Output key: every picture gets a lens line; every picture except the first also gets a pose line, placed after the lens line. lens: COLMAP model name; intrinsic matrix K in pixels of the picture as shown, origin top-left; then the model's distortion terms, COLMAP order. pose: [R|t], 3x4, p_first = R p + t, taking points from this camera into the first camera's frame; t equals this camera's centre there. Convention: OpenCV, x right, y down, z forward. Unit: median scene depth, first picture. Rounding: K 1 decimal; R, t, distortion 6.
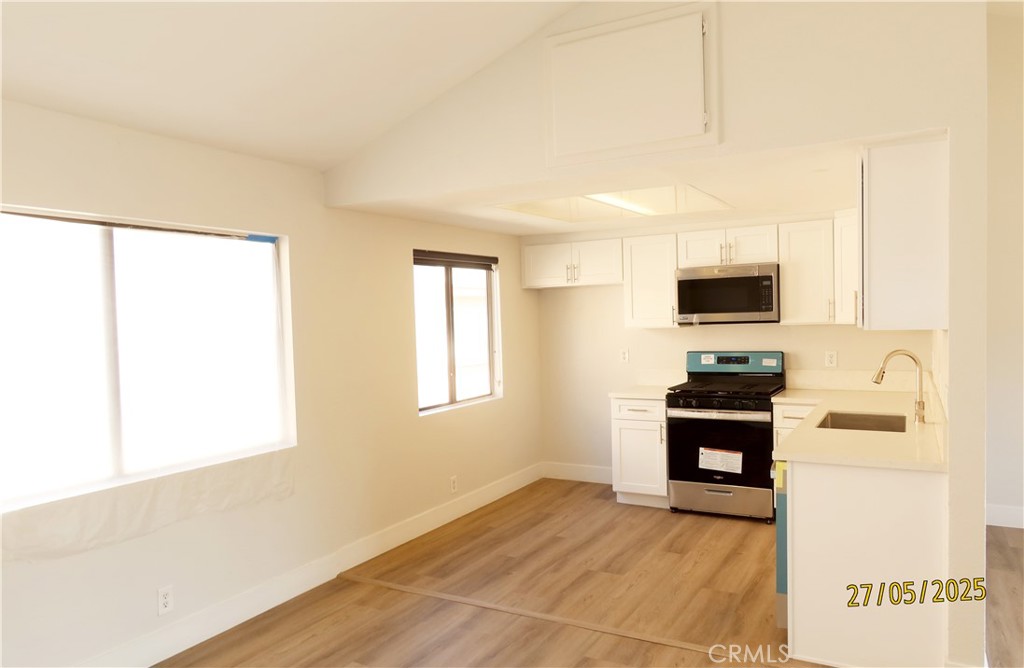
lens RADIAL K [[729.4, 0, 511.9], [0, 729.4, 348.5], [0, 0, 1]] dist [-0.000617, 0.000019]
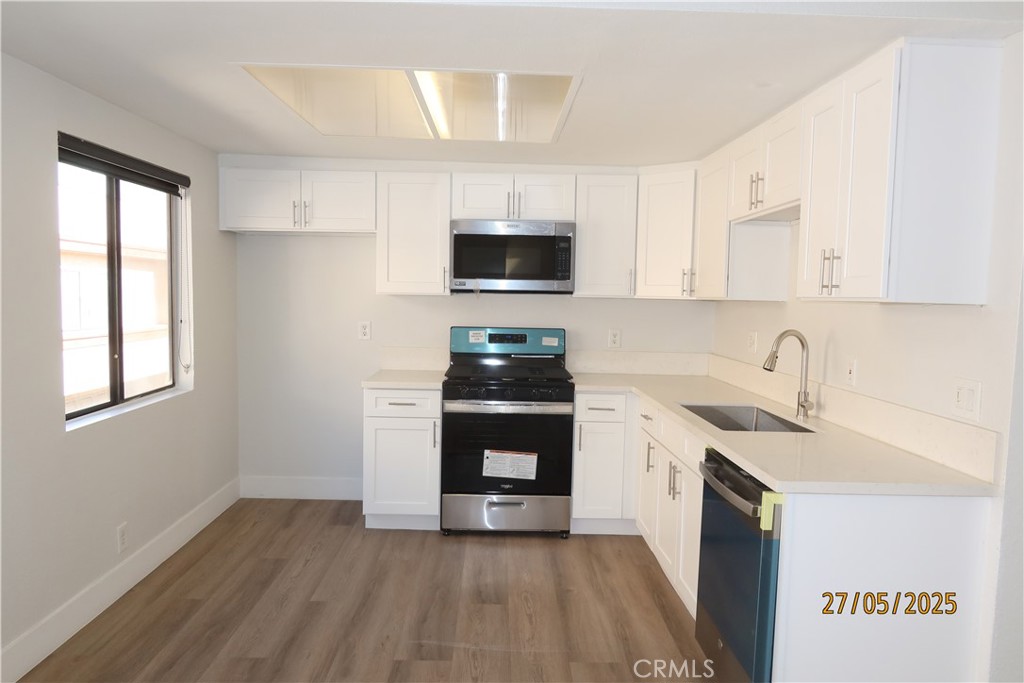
lens RADIAL K [[709.4, 0, 512.0], [0, 709.4, 341.5], [0, 0, 1]] dist [-0.000351, -0.001474]
pose [[0.860447, 0.010411, 0.509434, -0.102380], [-0.022688, 0.999582, 0.017892, 0.005474], [-0.509035, -0.026953, 0.860324, 0.327804]]
